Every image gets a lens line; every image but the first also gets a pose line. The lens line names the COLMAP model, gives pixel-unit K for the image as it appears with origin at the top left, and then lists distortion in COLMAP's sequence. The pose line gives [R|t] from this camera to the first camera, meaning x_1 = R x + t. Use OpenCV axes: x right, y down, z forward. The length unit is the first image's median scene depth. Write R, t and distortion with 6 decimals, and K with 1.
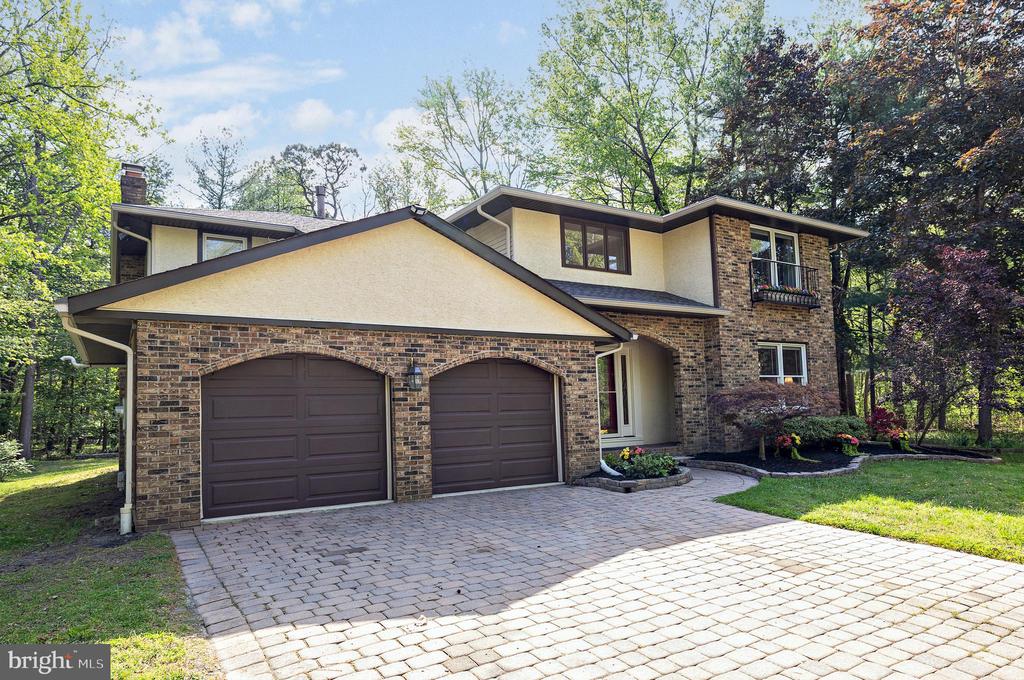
lens RADIAL K [[561.4, 0, 512.0], [0, 561.4, 338.9], [0, 0, 1]] dist [-0.012858, -0.000120]
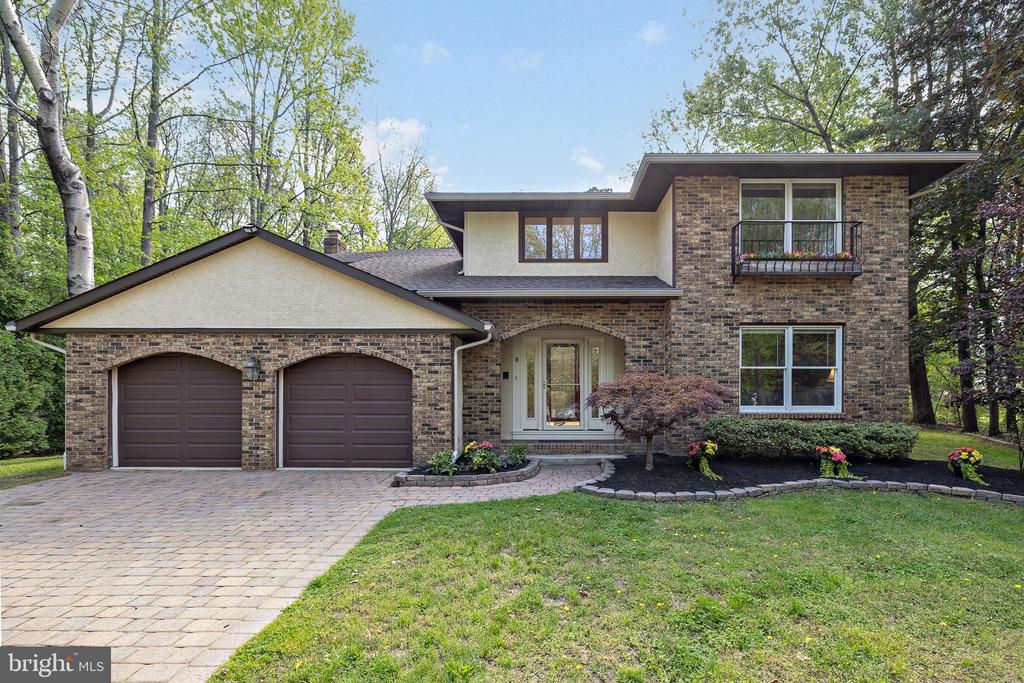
lens RADIAL K [[443.0, 0, 512.5], [0, 443.0, 374.7], [0, 0, 1]] dist [-0.004726, -0.000094]
pose [[0.864765, 0.000021, -0.502176, 0.702256], [0.037503, 0.997205, 0.064624, 0.033258], [0.500774, -0.074718, 0.862347, 0.406429]]
